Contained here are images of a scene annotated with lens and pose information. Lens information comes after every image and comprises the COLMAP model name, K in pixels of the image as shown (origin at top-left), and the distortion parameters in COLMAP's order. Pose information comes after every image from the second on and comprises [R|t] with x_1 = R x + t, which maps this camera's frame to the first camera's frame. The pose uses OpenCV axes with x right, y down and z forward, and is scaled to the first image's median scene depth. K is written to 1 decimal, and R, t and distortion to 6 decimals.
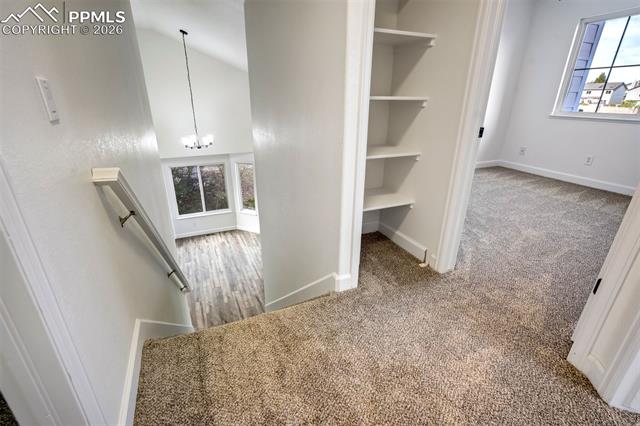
lens RADIAL K [[298.6, 0, 316.1], [0, 298.6, 213.1], [0, 0, 1]] dist [-0.043104, 0.023226]
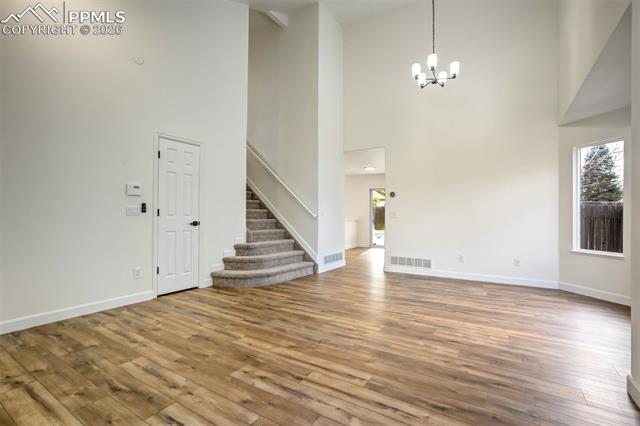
lens RADIAL K [[298.6, 0, 316.1], [0, 298.6, 213.1], [0, 0, 1]] dist [-0.043104, 0.023226]
pose [[-0.825799, -0.016193, -0.563732, 0.157472], [-0.222269, 0.928025, 0.298941, -0.074031], [0.518316, 0.372166, -0.769962, 1.248323]]
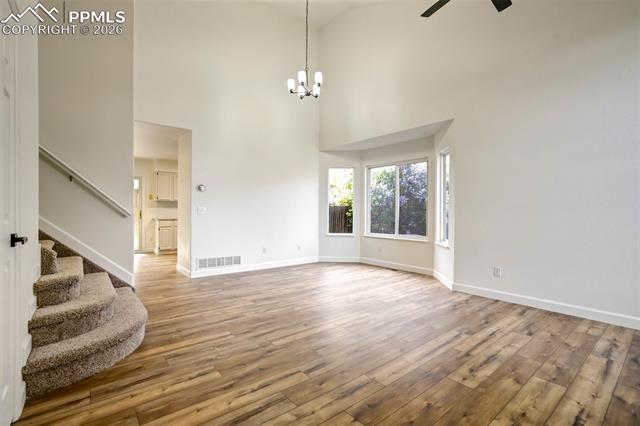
lens RADIAL K [[298.6, 0, 316.1], [0, 298.6, 213.1], [0, 0, 1]] dist [-0.043104, 0.023226]
pose [[0.271857, -0.001667, -0.962336, 0.275541], [-0.362637, 0.926104, -0.104048, 0.105609], [0.891397, 0.377265, 0.251163, 0.800200]]
